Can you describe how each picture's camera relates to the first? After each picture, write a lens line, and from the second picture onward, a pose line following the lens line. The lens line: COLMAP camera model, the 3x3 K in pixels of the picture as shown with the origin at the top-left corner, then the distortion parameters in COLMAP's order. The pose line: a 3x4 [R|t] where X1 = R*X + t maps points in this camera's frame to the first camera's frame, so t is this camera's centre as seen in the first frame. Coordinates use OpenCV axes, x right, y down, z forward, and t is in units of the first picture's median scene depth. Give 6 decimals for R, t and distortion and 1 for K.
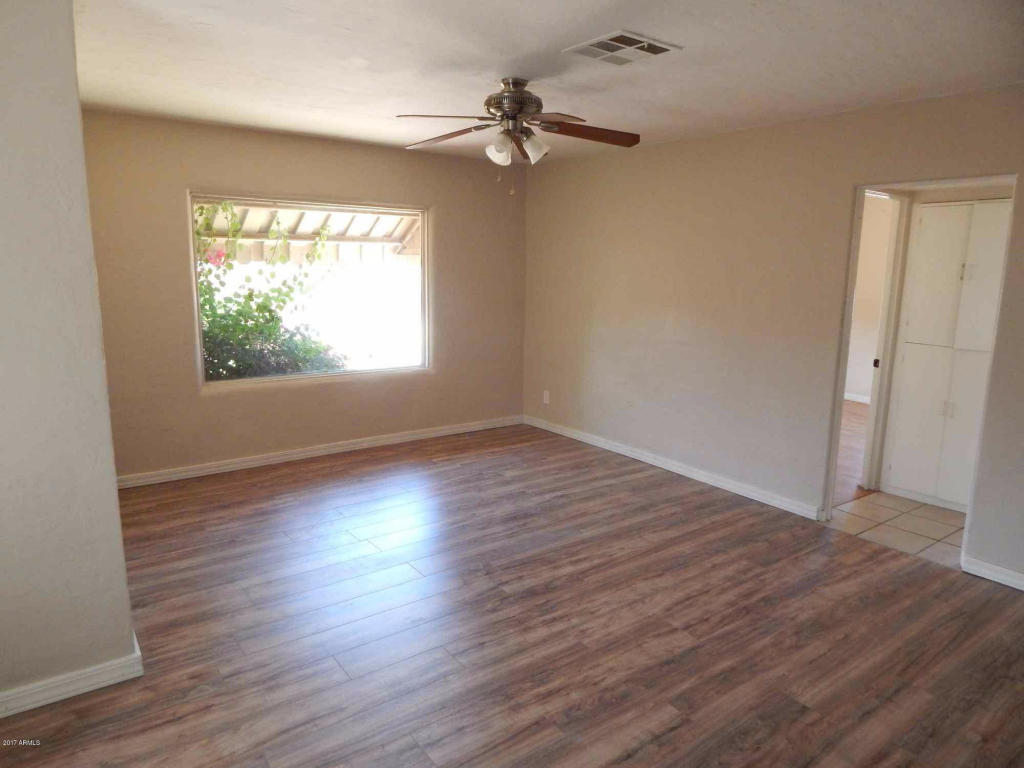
lens RADIAL K [[675.8, 0, 501.1], [0, 675.8, 377.2], [0, 0, 1]] dist [0.005992, 0.001698]
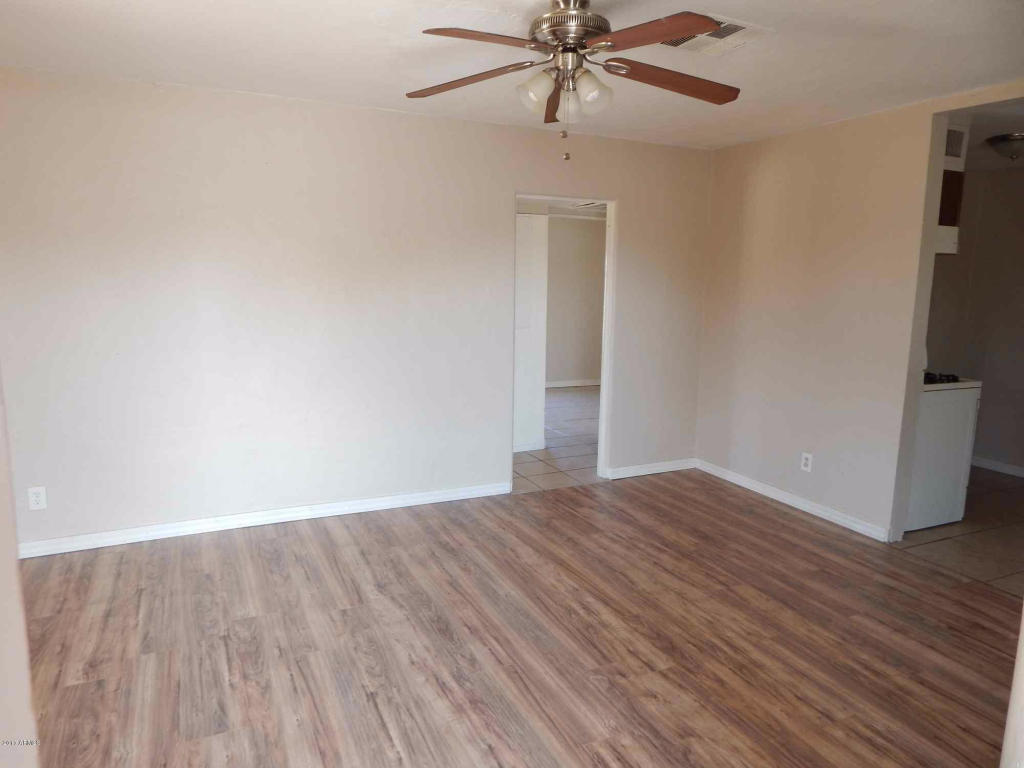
lens RADIAL K [[675.8, 0, 508.6], [0, 675.8, 385.3], [0, 0, 1]] dist [0.005992, 0.001698]
pose [[0.177359, -0.171673, 0.969057, -0.649390], [0.154188, 0.977355, 0.144923, -0.136316], [-0.971993, 0.123714, 0.199813, 0.852419]]
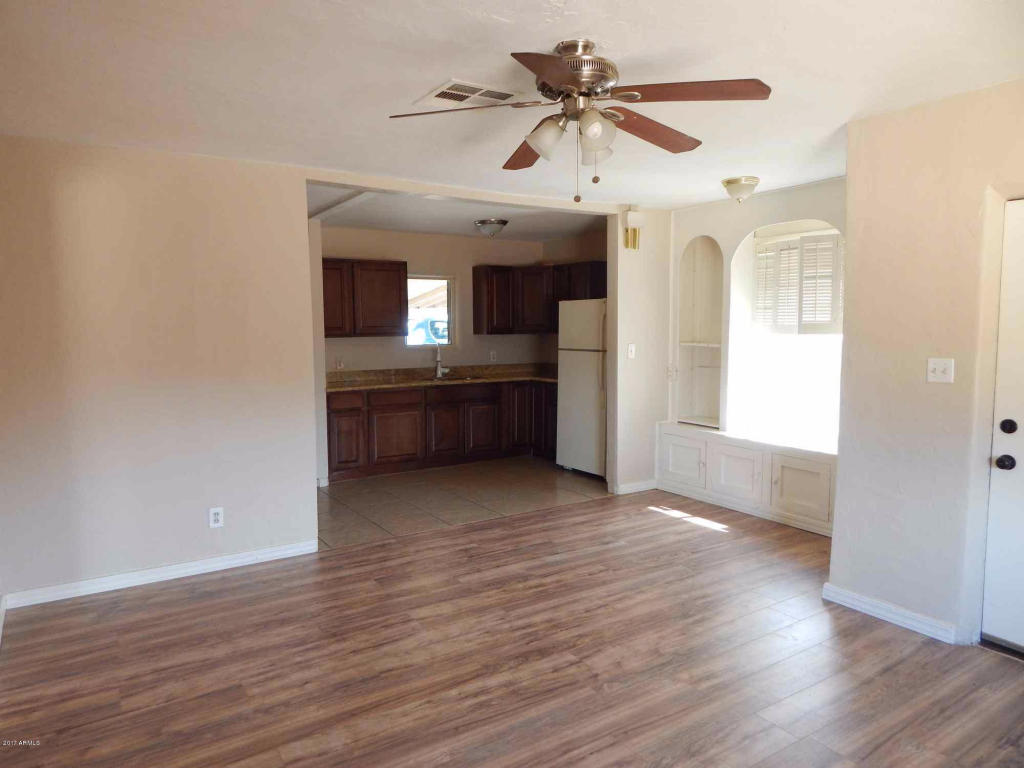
lens RADIAL K [[675.8, 0, 507.9], [0, 675.8, 385.2], [0, 0, 1]] dist [0.005992, 0.001698]
pose [[-0.998938, -0.017295, 0.042716, 0.052306], [-0.005499, 0.965018, 0.262126, -0.240378], [-0.045755, 0.261613, -0.964088, 1.555589]]
